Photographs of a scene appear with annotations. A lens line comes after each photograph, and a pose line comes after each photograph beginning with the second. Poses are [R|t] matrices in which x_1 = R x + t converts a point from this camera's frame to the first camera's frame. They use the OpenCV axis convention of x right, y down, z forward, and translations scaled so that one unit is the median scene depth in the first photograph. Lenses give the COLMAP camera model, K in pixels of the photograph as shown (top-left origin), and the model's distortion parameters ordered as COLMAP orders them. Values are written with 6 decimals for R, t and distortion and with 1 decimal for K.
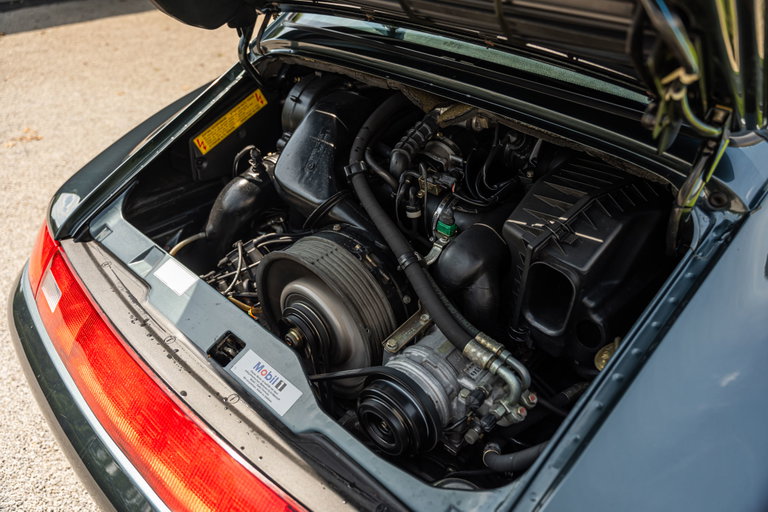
lens RADIAL K [[509.5, 0, 384.0], [0, 509.5, 256.0], [0, 0, 1]] dist [-0.002287, -0.016929]
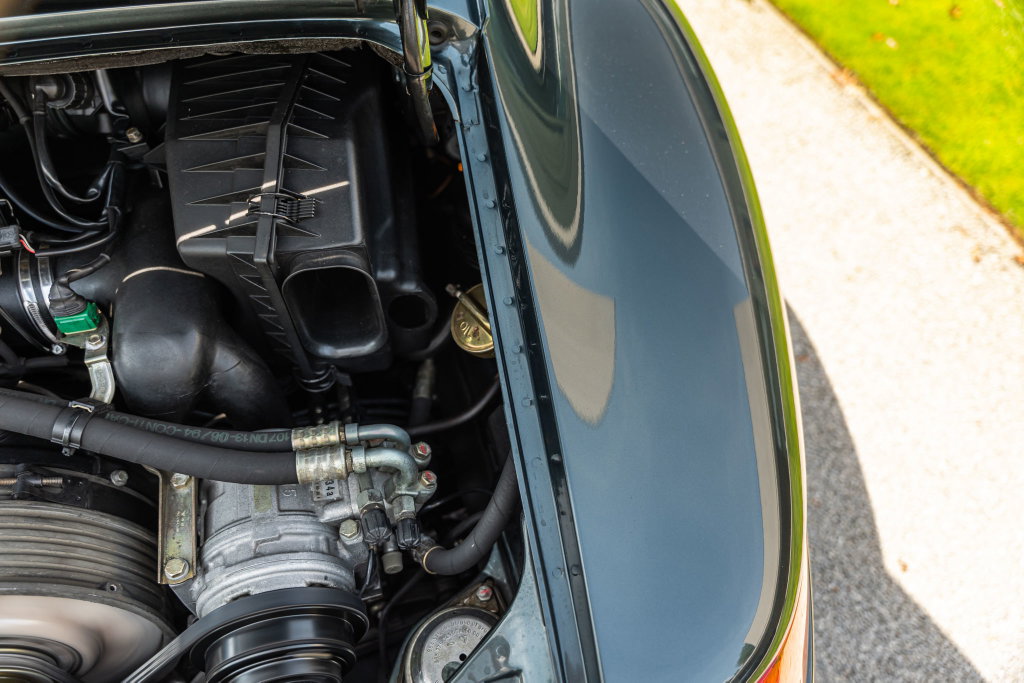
lens RADIAL K [[726.6, 0, 512.0], [0, 726.6, 341.5], [0, 0, 1]] dist [0.012969, -0.003891]
pose [[0.556569, -0.656102, 0.509667, -0.020505], [0.508557, 0.754154, 0.415477, -0.134217], [-0.656963, 0.027953, 0.753405, 0.217713]]
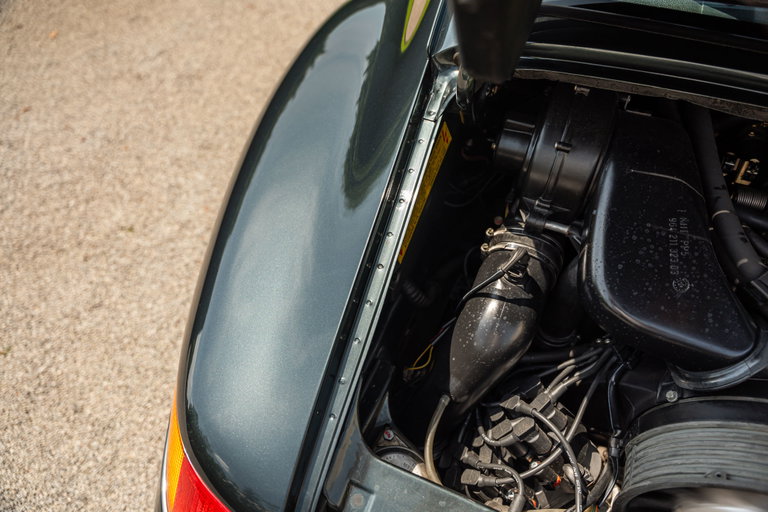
lens RADIAL K [[509.5, 0, 384.0], [0, 509.5, 256.0], [0, 0, 1]] dist [-0.002287, -0.016929]
pose [[0.952840, -0.243213, 0.181505, -0.723795], [0.197440, 0.951021, 0.237857, -0.530946], [-0.230465, -0.190803, 0.954191, 0.686875]]
